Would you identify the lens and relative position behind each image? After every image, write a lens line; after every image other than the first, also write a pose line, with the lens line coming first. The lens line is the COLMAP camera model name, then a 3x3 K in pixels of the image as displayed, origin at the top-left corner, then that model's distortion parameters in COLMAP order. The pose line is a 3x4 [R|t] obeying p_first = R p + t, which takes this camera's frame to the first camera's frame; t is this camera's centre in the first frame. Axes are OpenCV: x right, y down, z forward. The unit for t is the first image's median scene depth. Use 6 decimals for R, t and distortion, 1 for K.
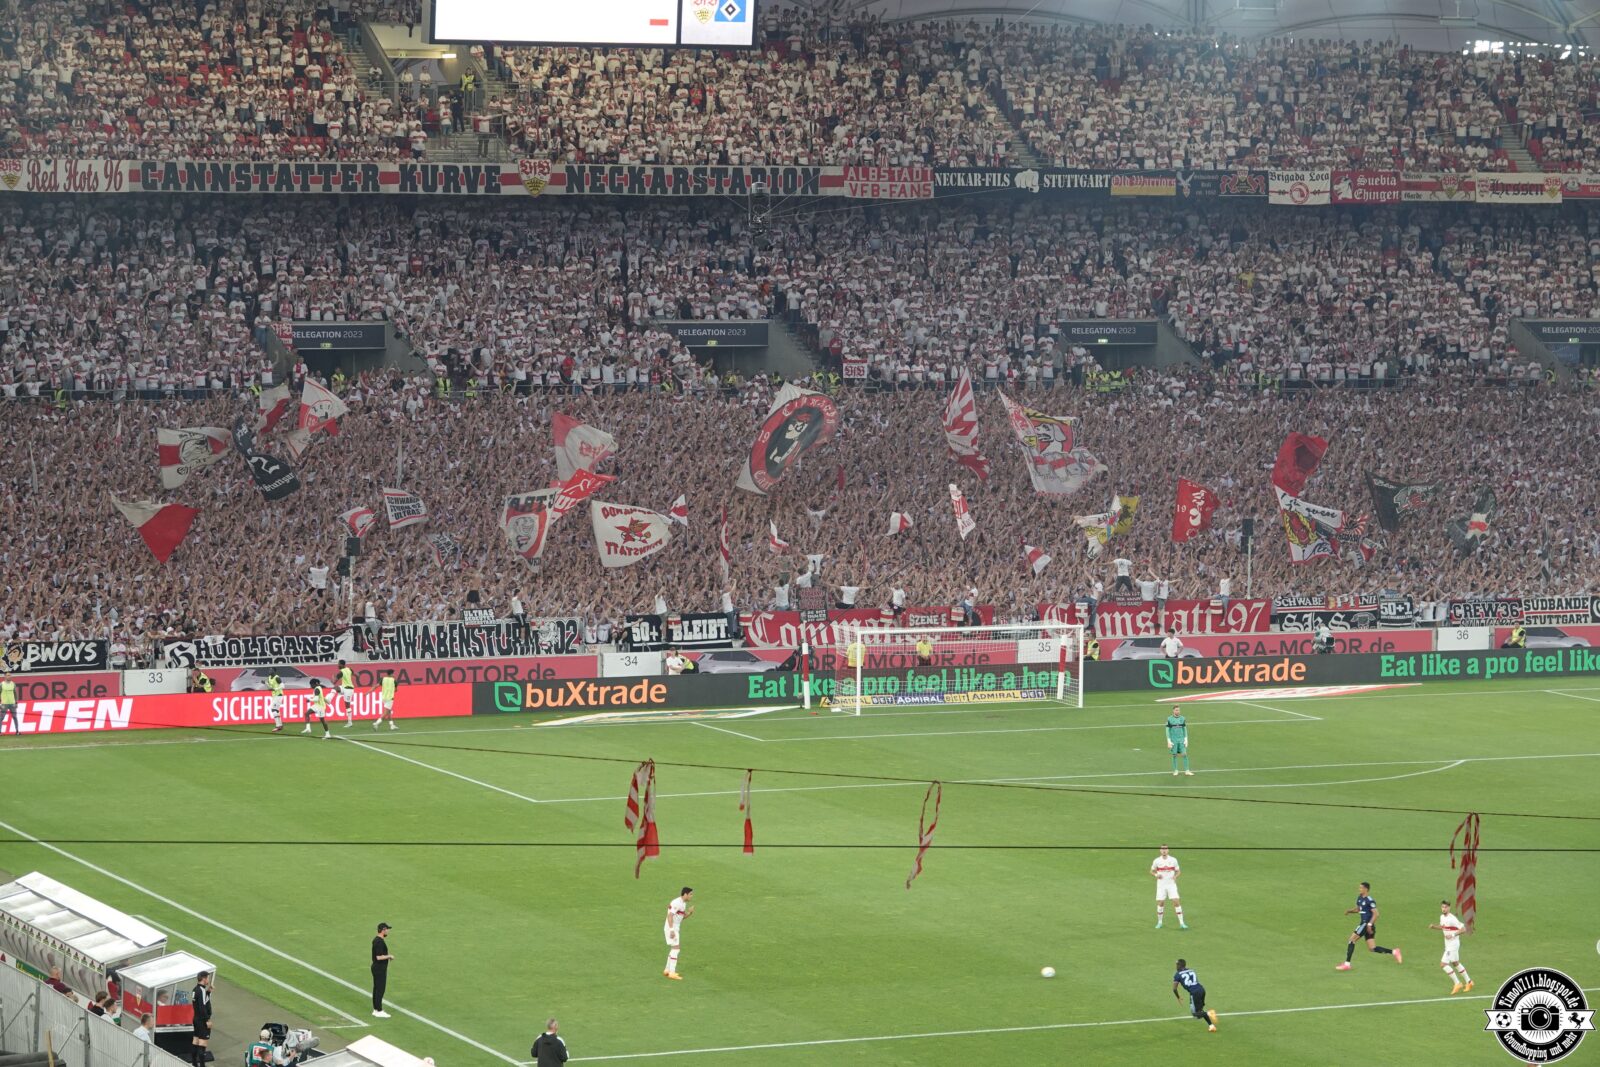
lens RADIAL K [[5237.2, 0, 874.3], [0, 5237.2, 531.4], [0, 0, 1]] dist [-0.050545, 1.332589]
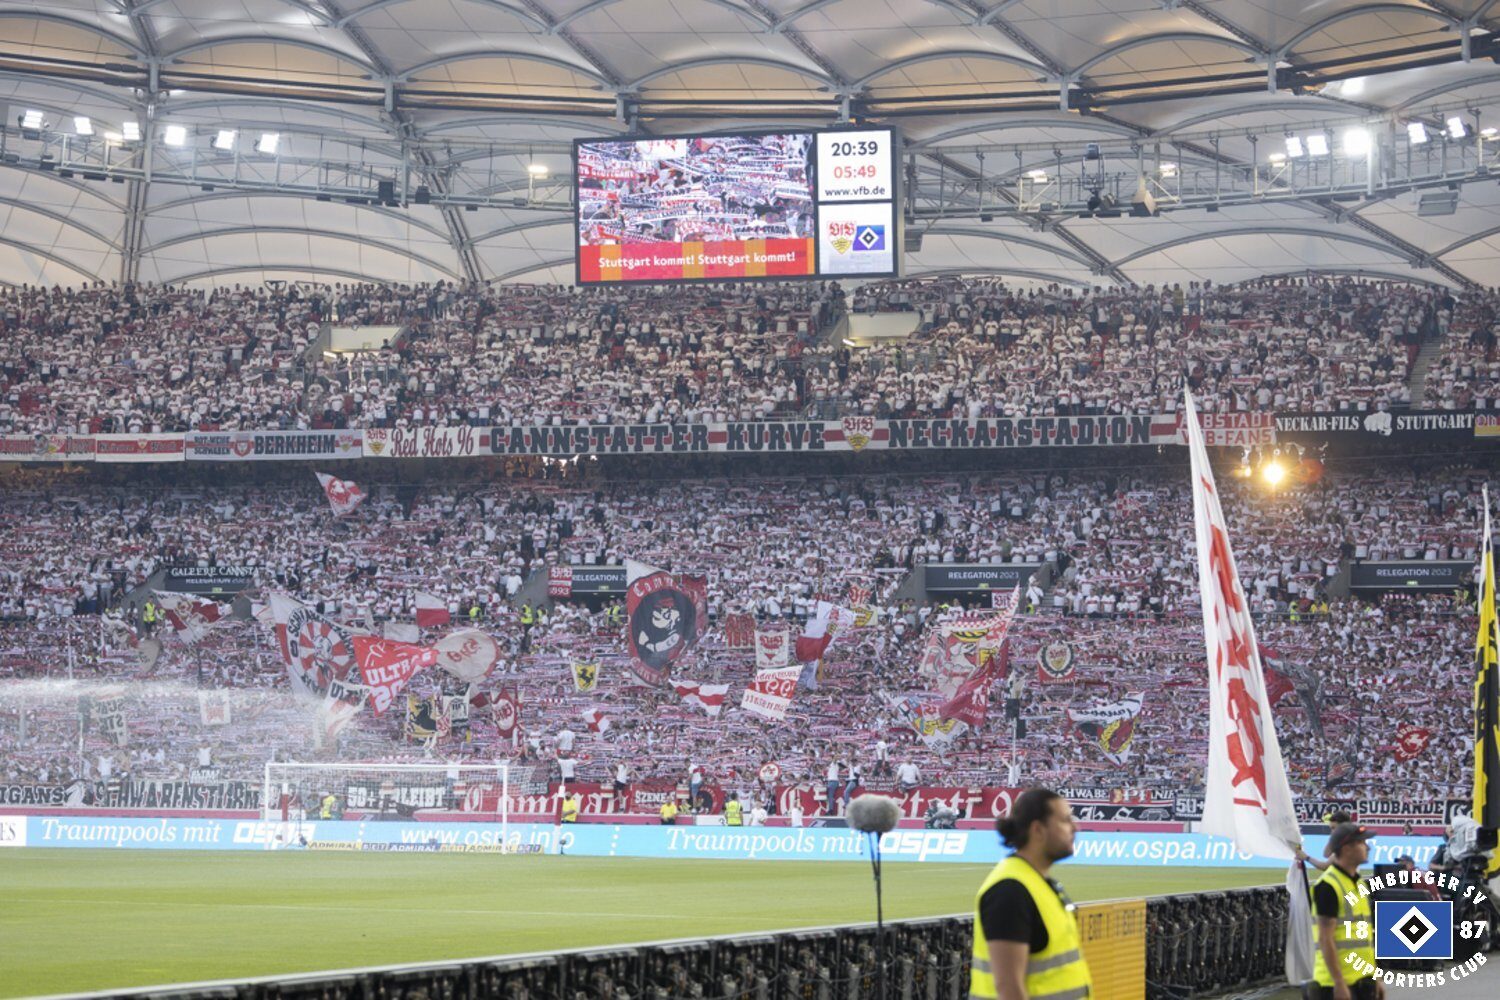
lens RADIAL K [[4081.7, 0, 751.2], [0, 4081.7, 562.8], [0, 0, 1]] dist [-0.074060, 0.243393]
pose [[0.745314, -0.038855, -0.665581, 0.515225], [-0.051191, 0.992018, -0.115234, 0.058589], [0.664746, 0.119958, 0.737376, 0.446017]]
